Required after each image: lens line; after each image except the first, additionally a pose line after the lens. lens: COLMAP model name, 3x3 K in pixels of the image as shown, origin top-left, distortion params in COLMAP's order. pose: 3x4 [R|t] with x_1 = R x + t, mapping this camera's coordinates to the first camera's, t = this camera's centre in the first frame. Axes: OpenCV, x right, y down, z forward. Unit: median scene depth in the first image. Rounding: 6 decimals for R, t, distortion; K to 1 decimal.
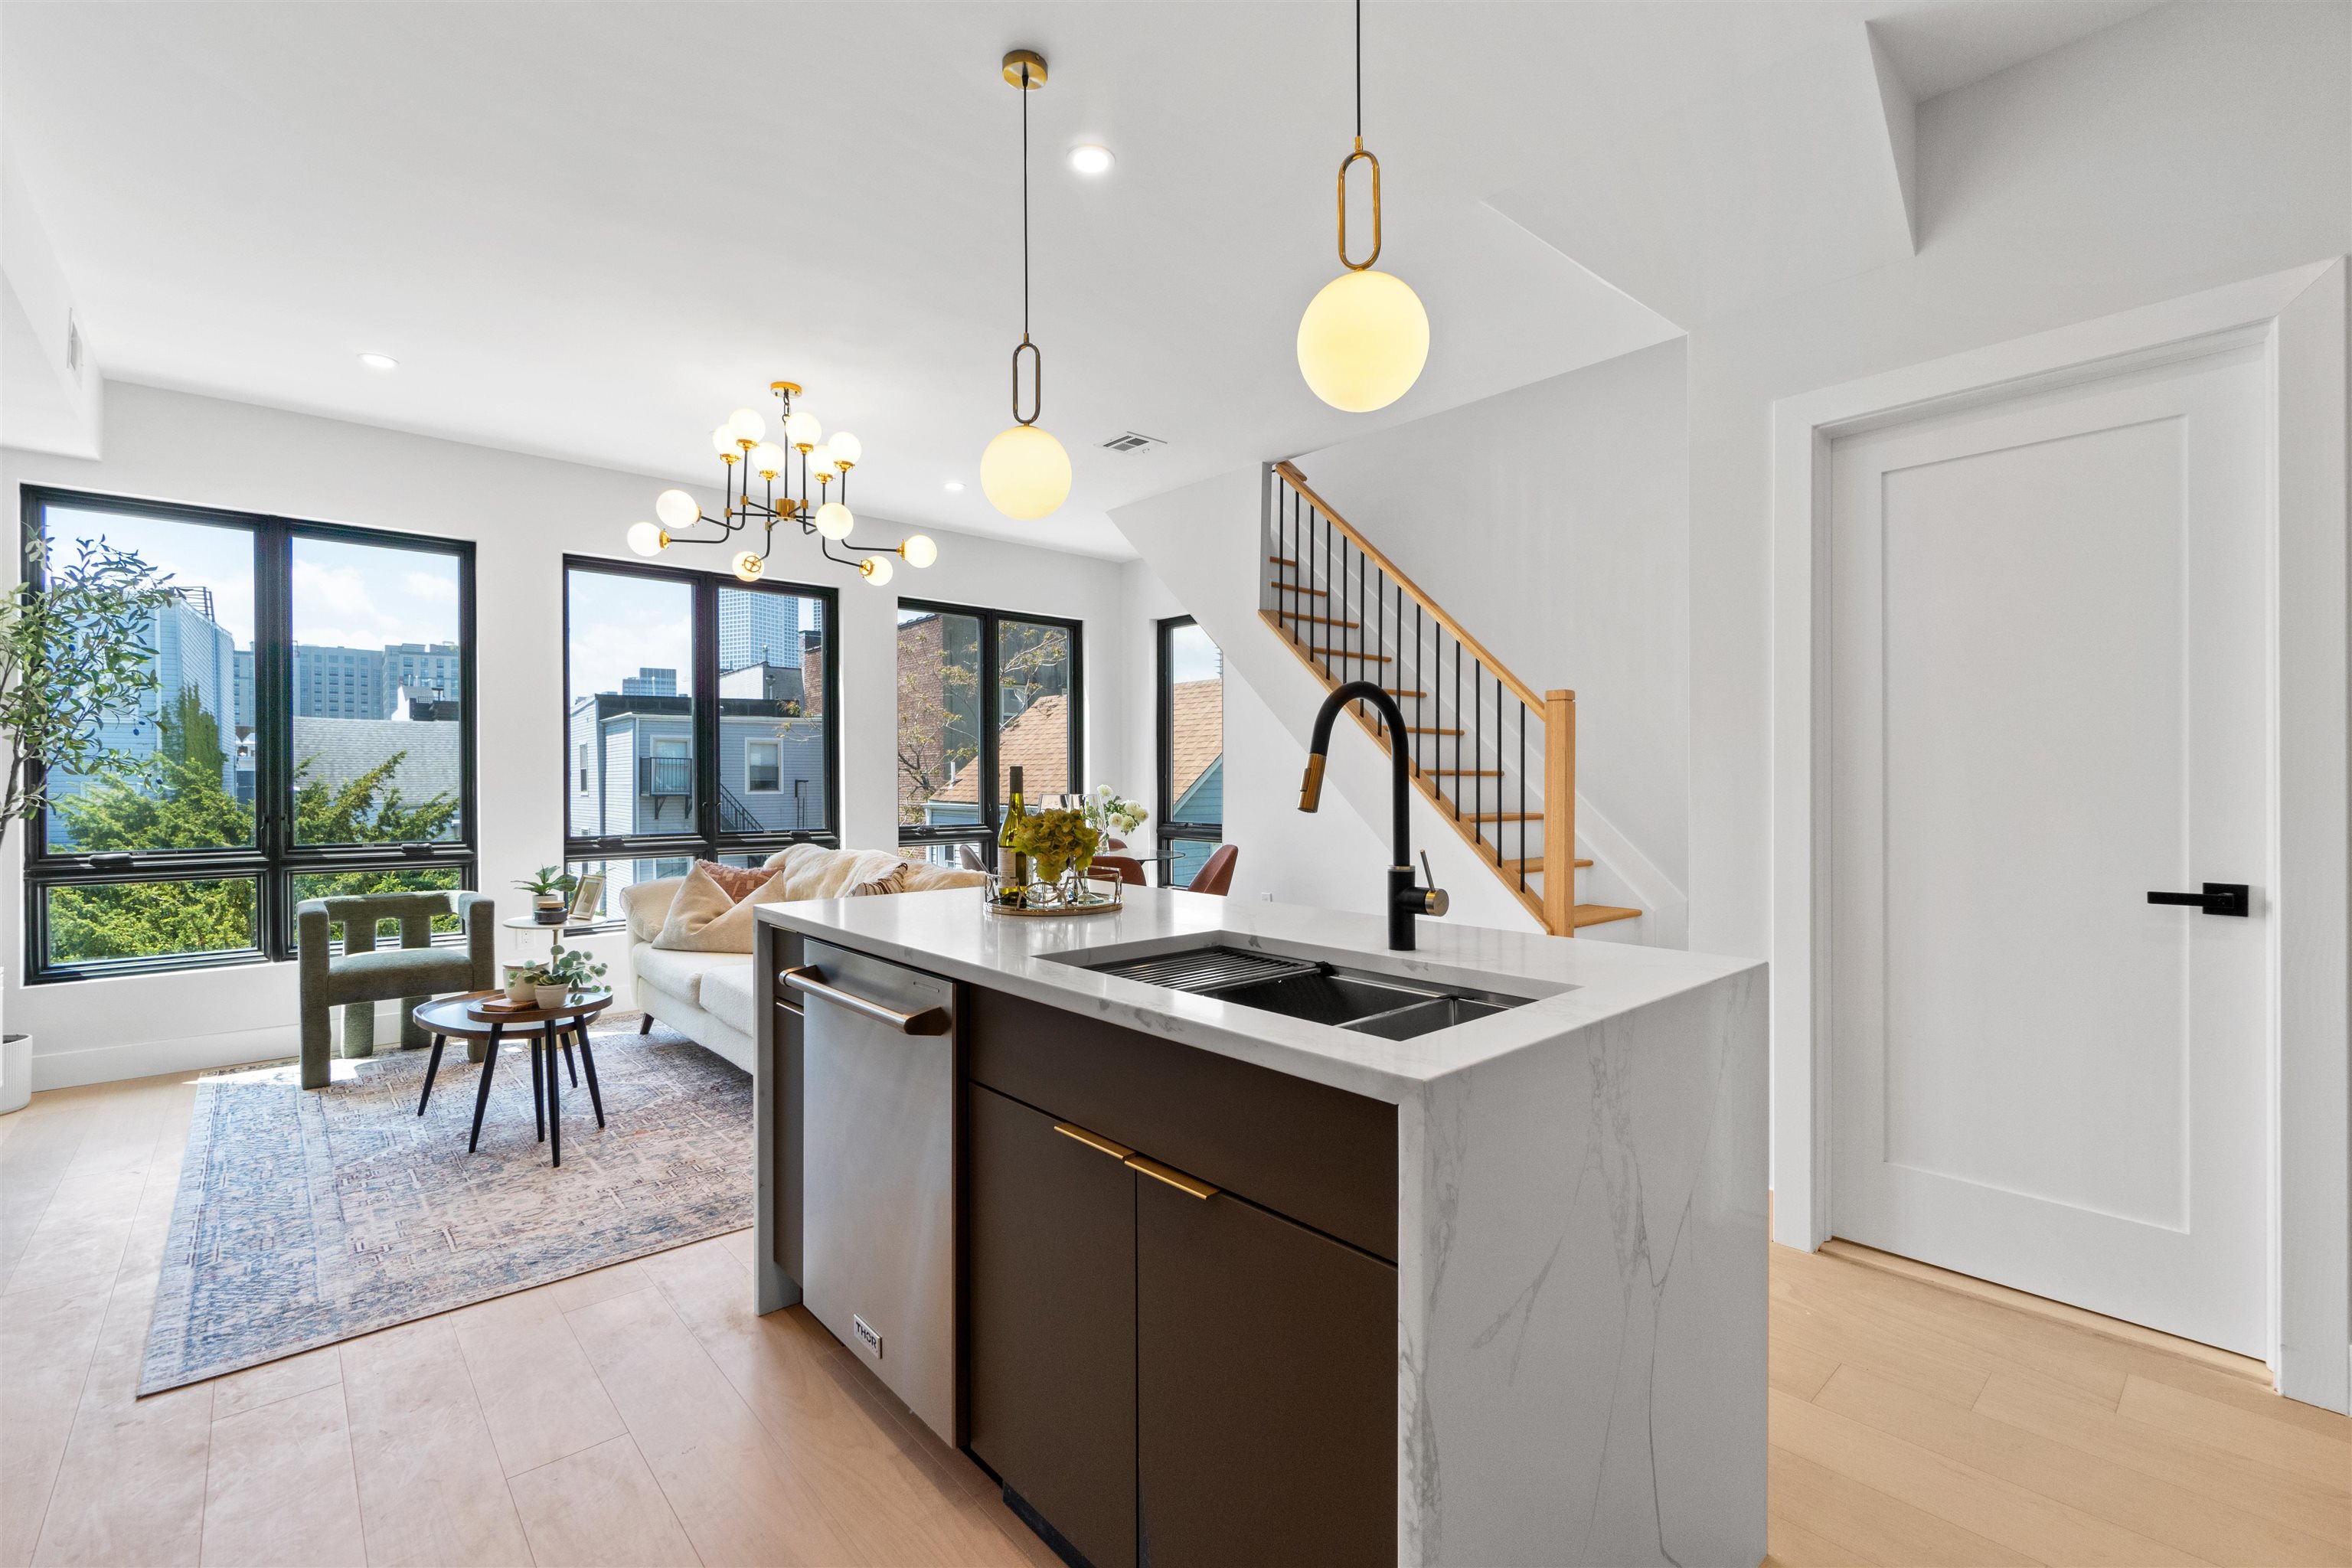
lens RADIAL K [[1027.5, 0, 1134.9], [0, 1027.5, 763.5], [0, 0, 1]] dist [-0.004094, 0.000149]
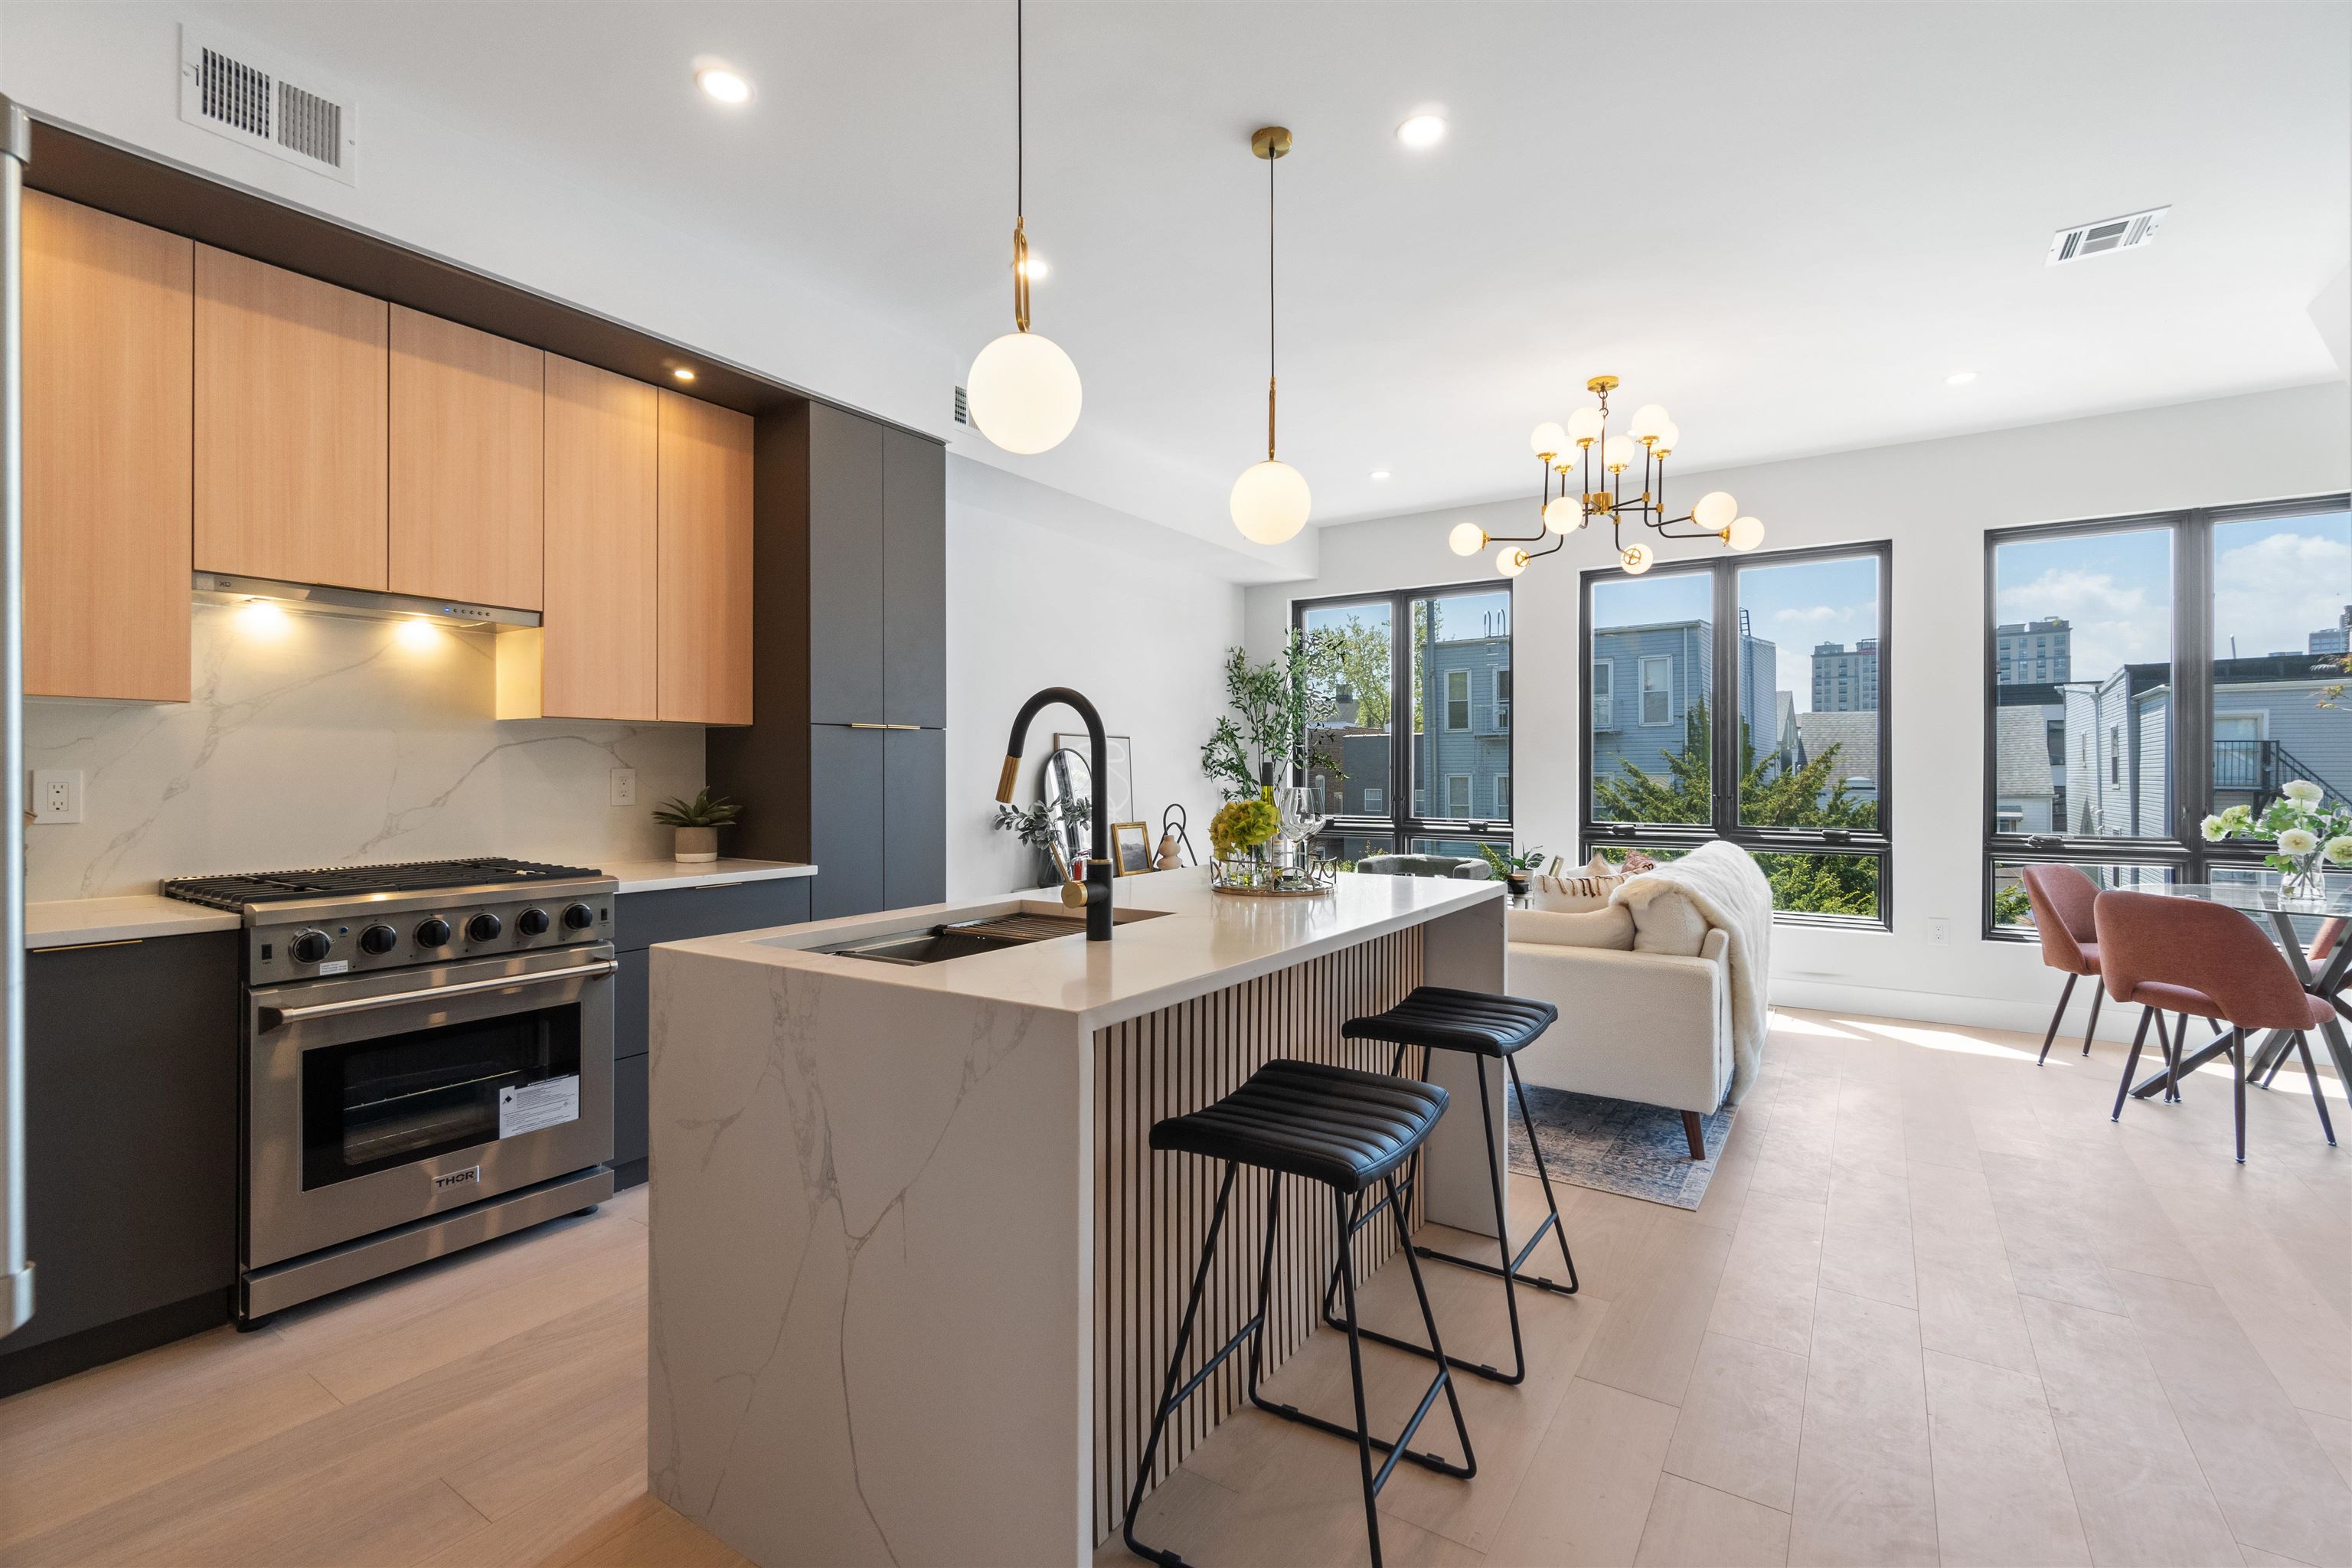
lens RADIAL K [[1027.5, 0, 1167.9], [0, 1027.5, 772.3], [0, 0, 1]] dist [-0.004094, 0.000149]
pose [[0.266731, 0.001240, -0.963770, 0.496394], [0.016902, 0.999839, 0.005964, 0.001809], [0.963623, -0.017880, 0.266667, 0.309252]]
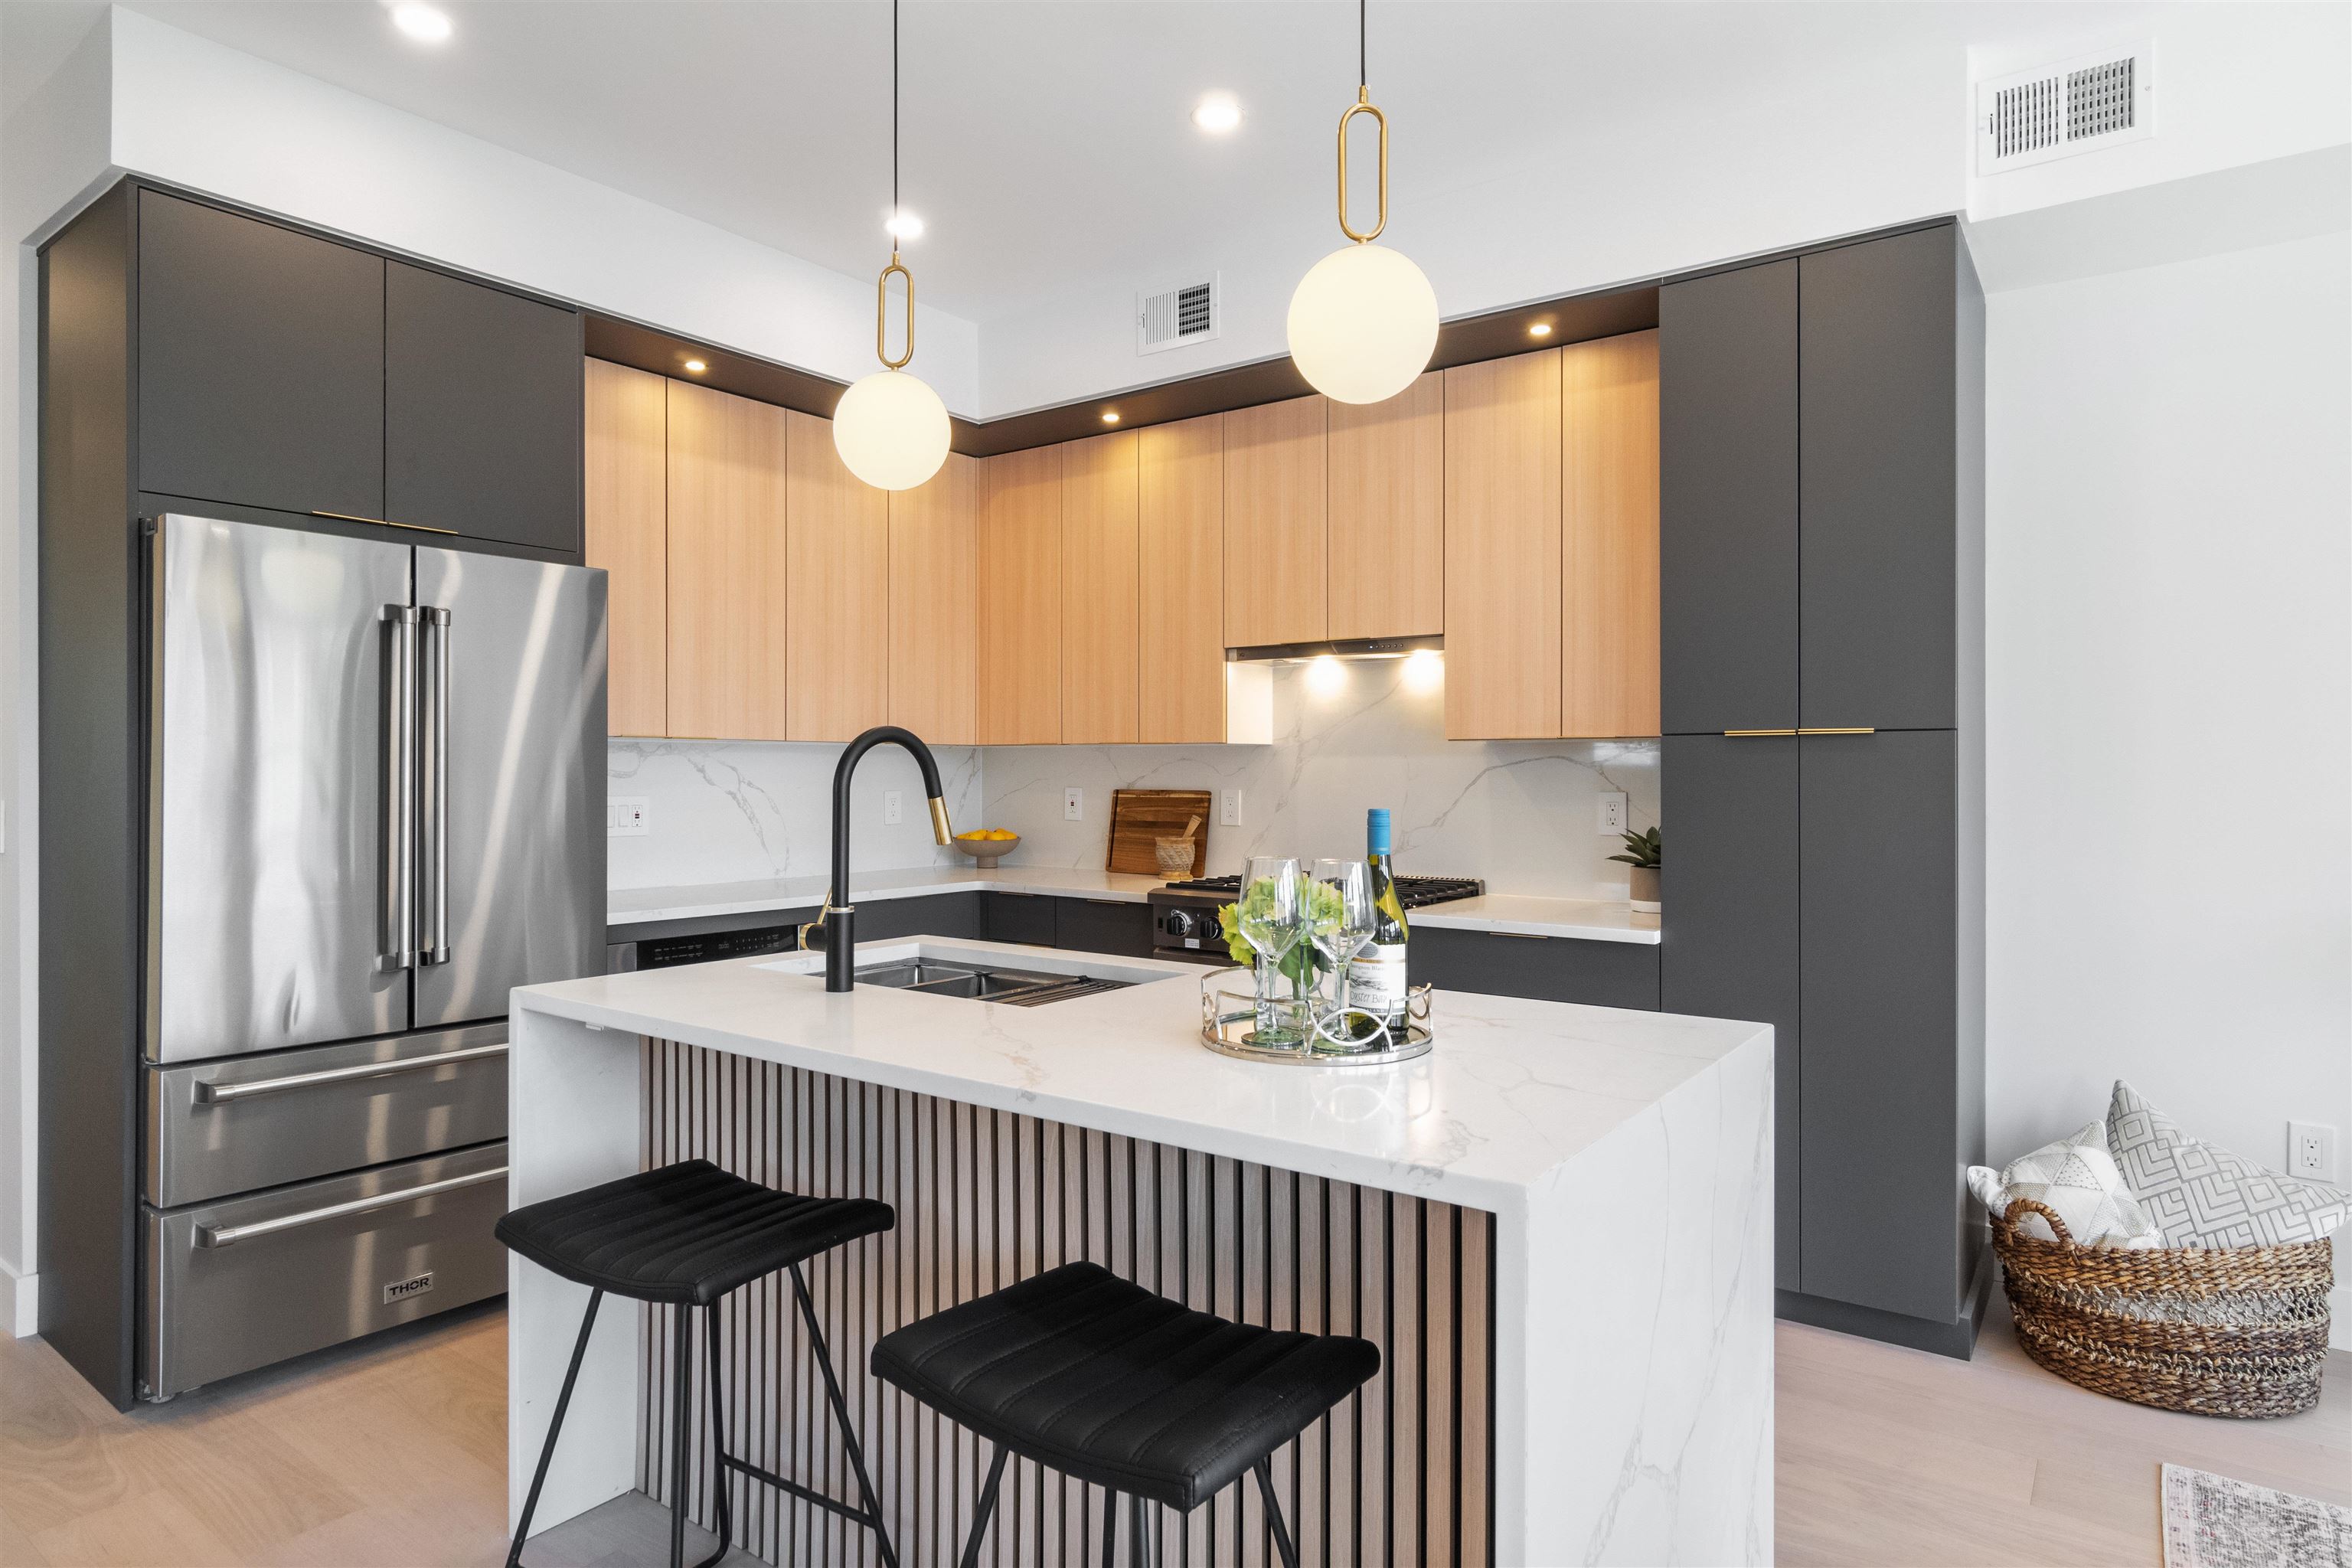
lens RADIAL K [[1317.6, 0, 1171.6], [0, 1317.6, 773.5], [0, 0, 1]] dist [-0.006866, 0.004593]
pose [[-0.974298, 0.001388, -0.225257, 0.093241], [0.004290, 0.999914, -0.012393, -0.006299], [0.225221, -0.013040, -0.974221, 0.902207]]
